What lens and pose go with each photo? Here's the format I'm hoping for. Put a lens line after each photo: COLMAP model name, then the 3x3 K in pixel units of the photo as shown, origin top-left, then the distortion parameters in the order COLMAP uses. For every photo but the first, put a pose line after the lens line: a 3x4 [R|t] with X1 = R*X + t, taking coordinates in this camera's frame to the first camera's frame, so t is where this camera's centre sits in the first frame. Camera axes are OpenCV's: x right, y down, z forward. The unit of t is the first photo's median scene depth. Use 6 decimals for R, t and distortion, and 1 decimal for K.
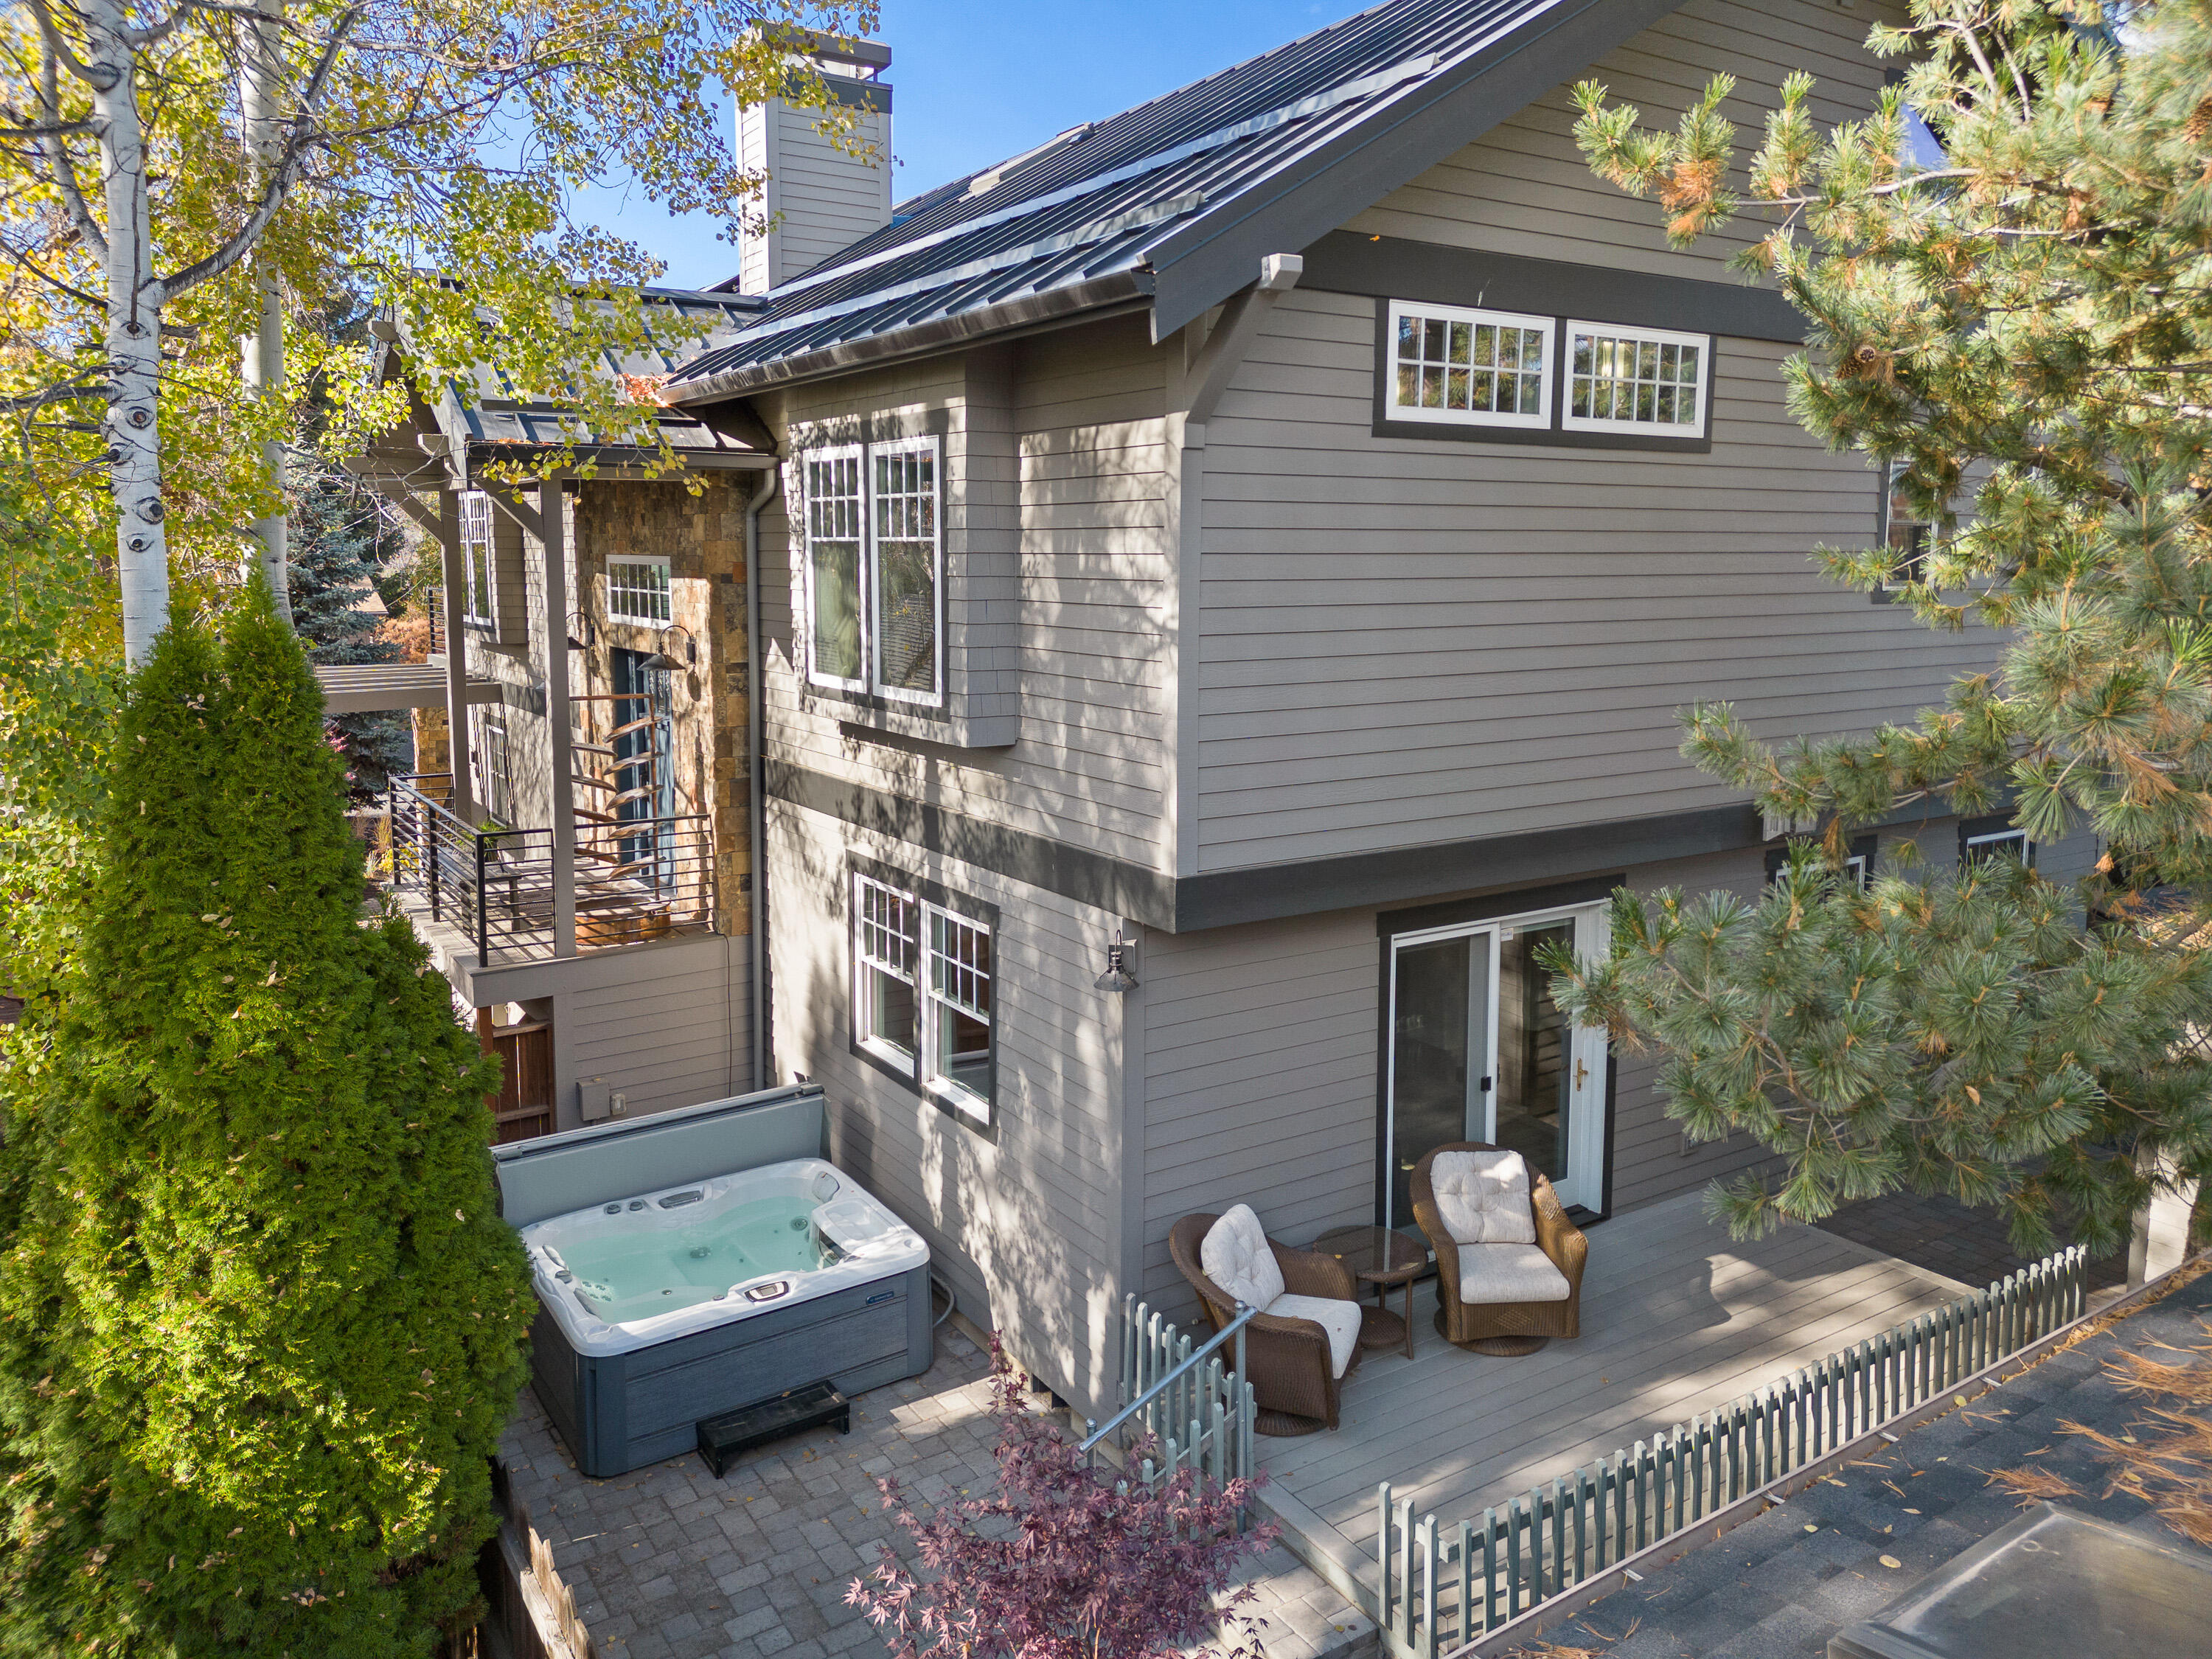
lens RADIAL K [[1542.0, 0, 1106.0], [0, 1542.0, 829.5], [0, 0, 1]] dist [0.006895, 0.000862]
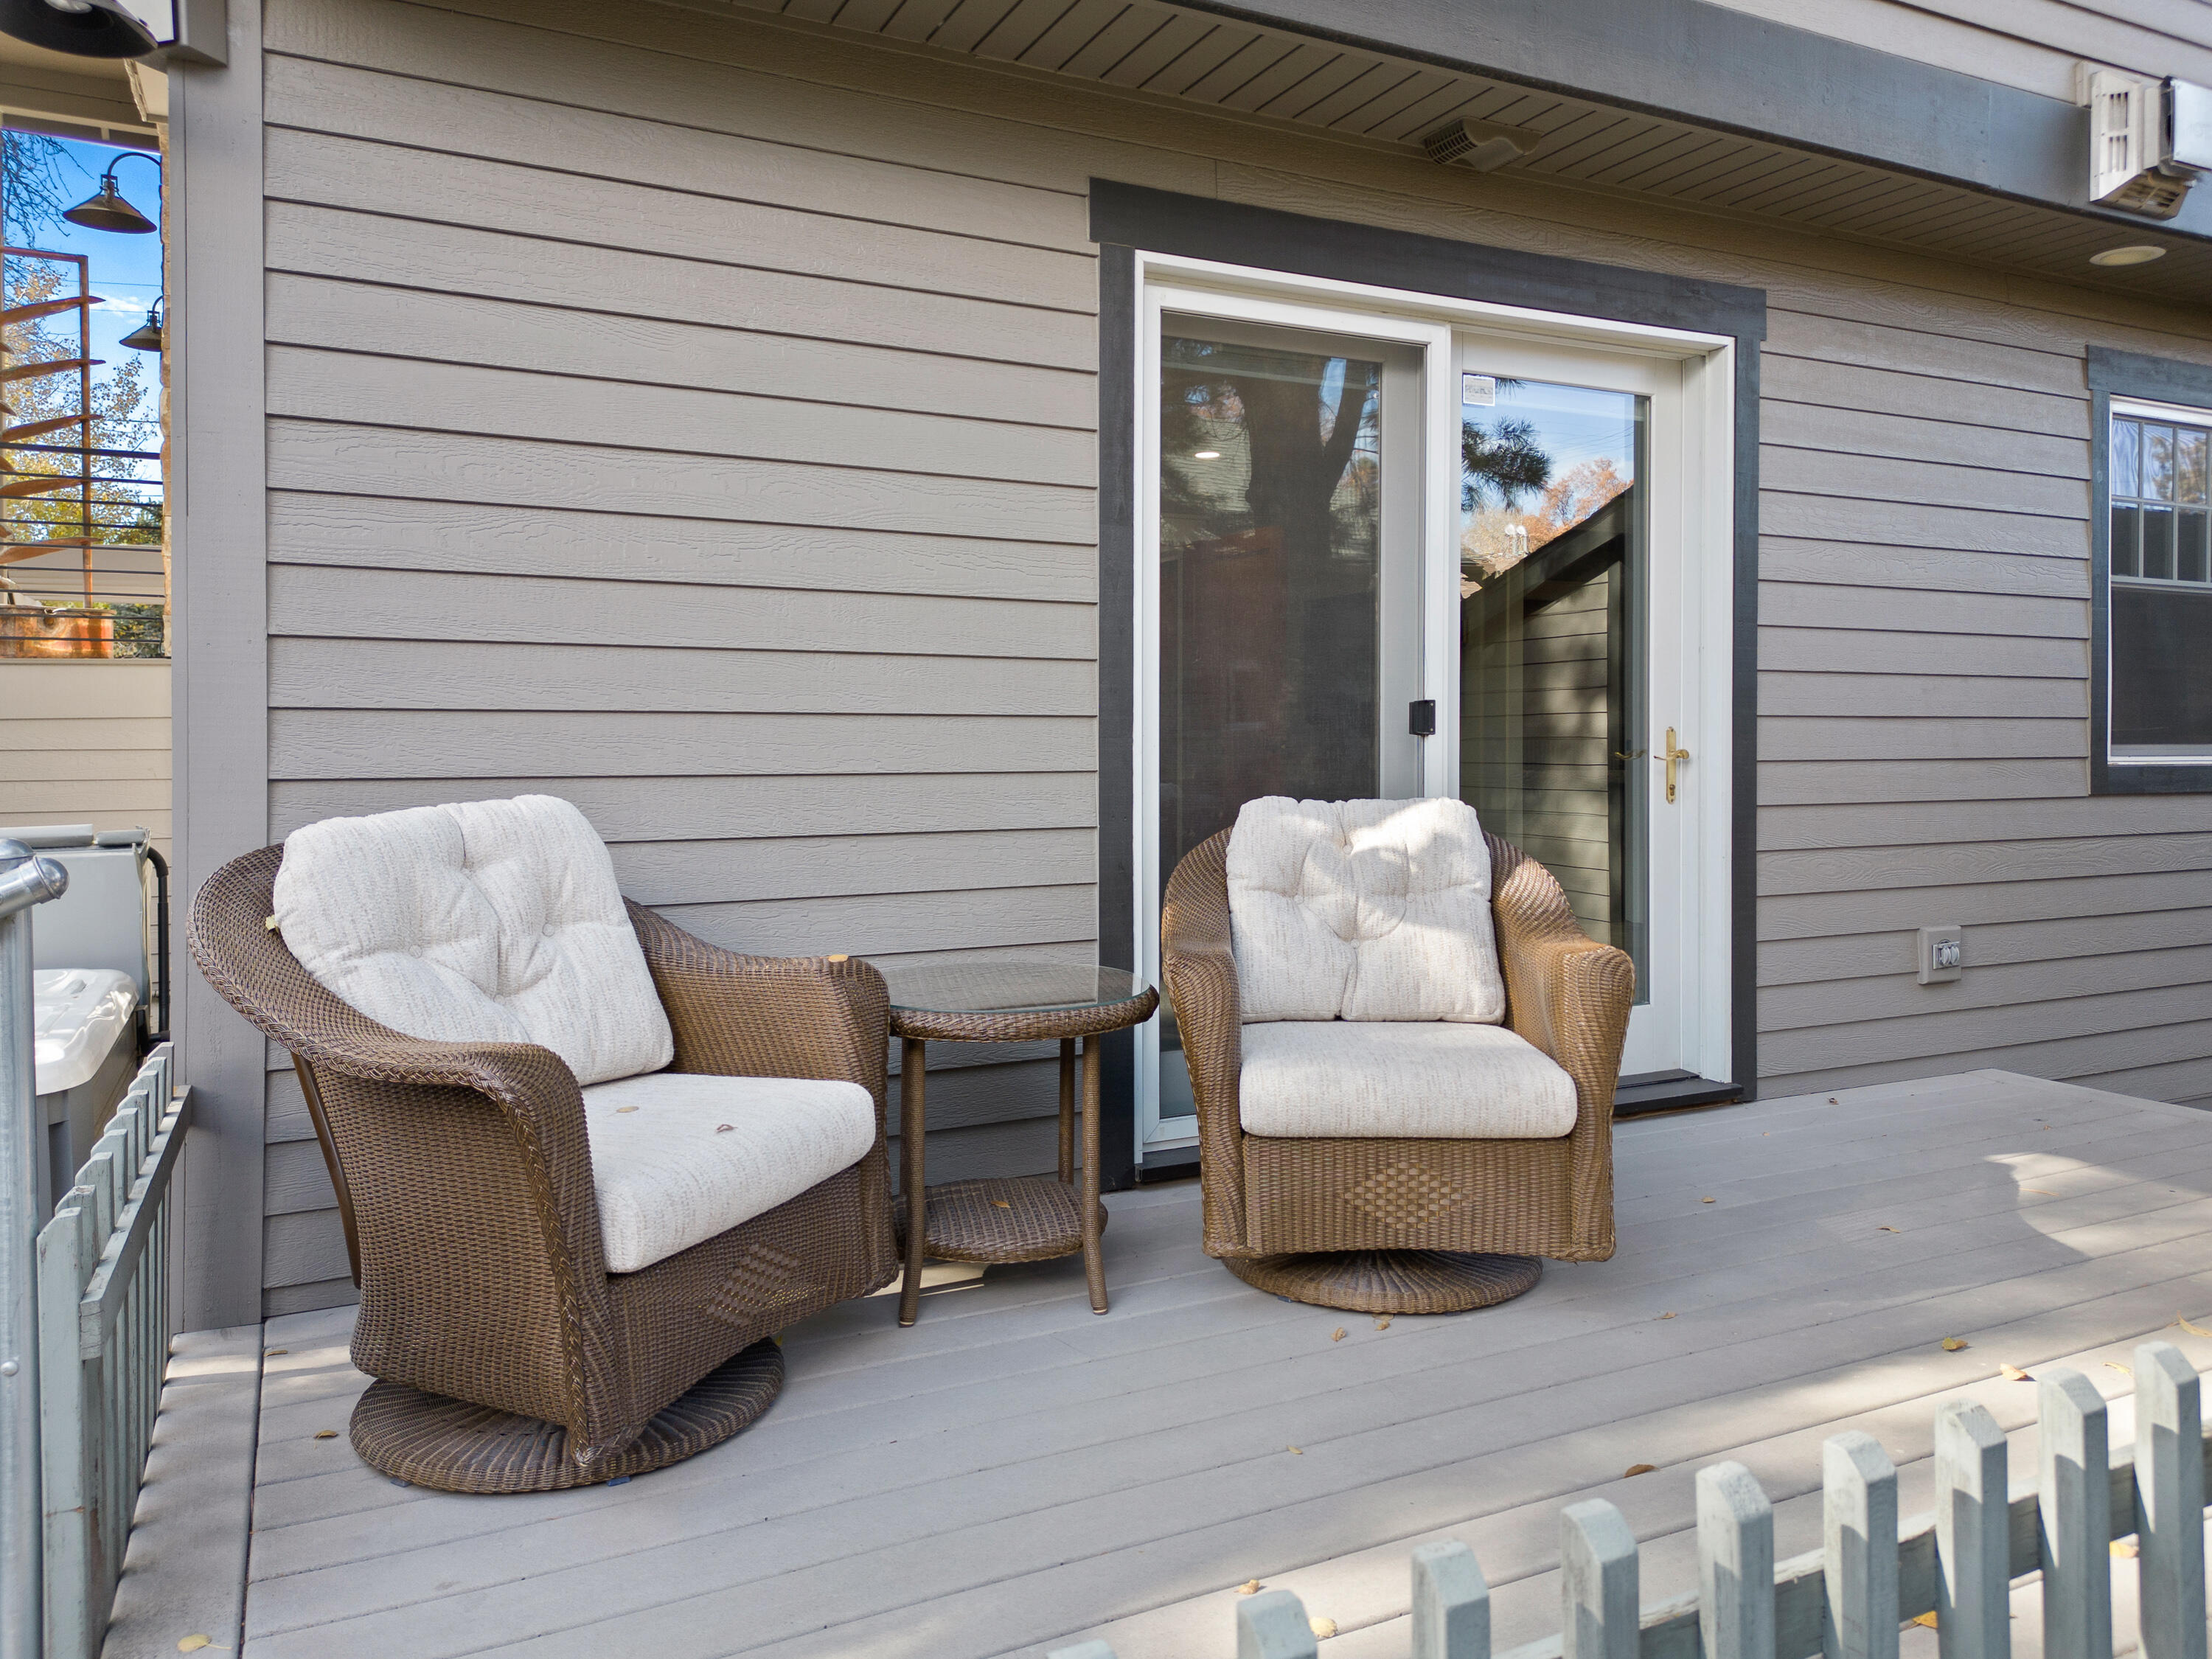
lens RADIAL K [[1542.0, 0, 1106.0], [0, 1542.0, 829.5], [0, 0, 1]] dist [0.006895, 0.000862]
pose [[0.993406, 0.002073, -0.114630, 0.225016], [-0.010605, 0.997211, -0.073872, 0.248584], [0.114158, 0.074601, 0.990658, 0.618544]]
